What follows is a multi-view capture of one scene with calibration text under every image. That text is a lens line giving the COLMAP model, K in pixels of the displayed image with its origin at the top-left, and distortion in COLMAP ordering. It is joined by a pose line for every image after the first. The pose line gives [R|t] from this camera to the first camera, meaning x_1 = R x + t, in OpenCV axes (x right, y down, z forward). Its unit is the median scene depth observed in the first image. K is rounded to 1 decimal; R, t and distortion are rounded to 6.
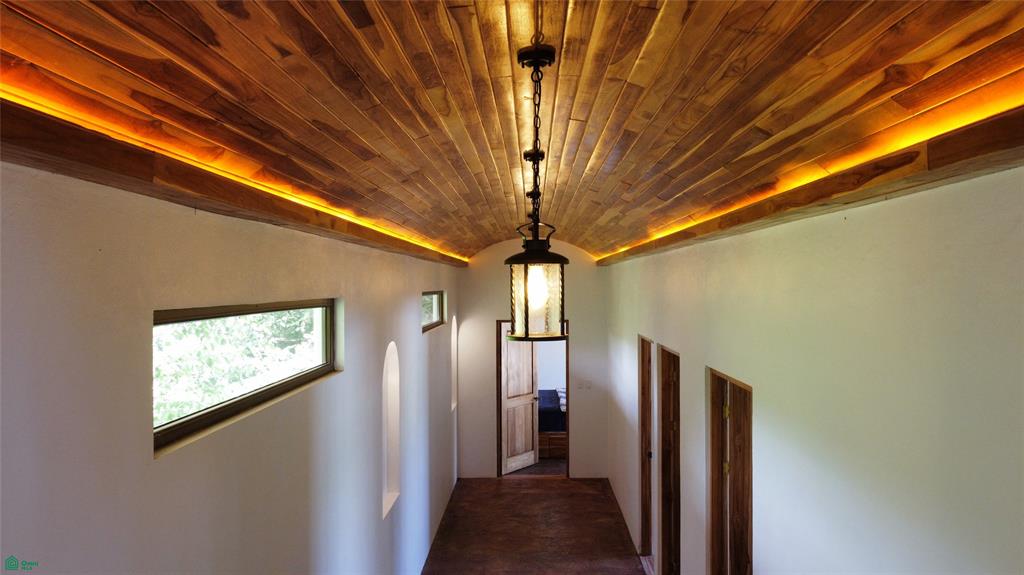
lens RADIAL K [[777.4, 0, 507.2], [0, 777.4, 287.3], [0, 0, 1]] dist [0.000940, -0.012398]
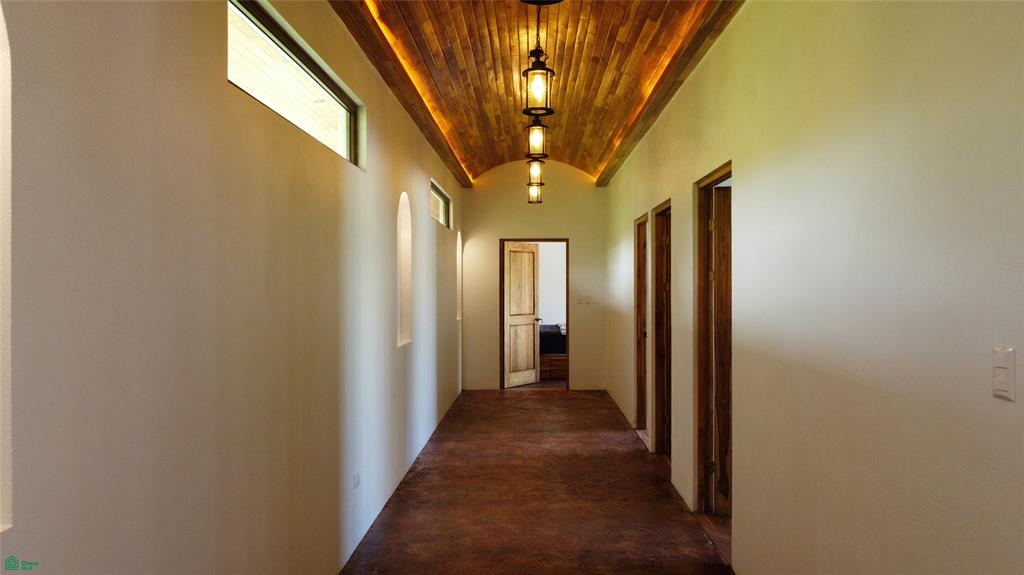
lens RADIAL K [[777.4, 0, 507.2], [0, 777.4, 287.3], [0, 0, 1]] dist [0.000940, -0.012398]
pose [[0.999995, 0.002955, -0.000584, -0.002933], [-0.002959, 0.999978, -0.005920, 0.114712], [0.000566, 0.005921, 0.999982, -0.044499]]
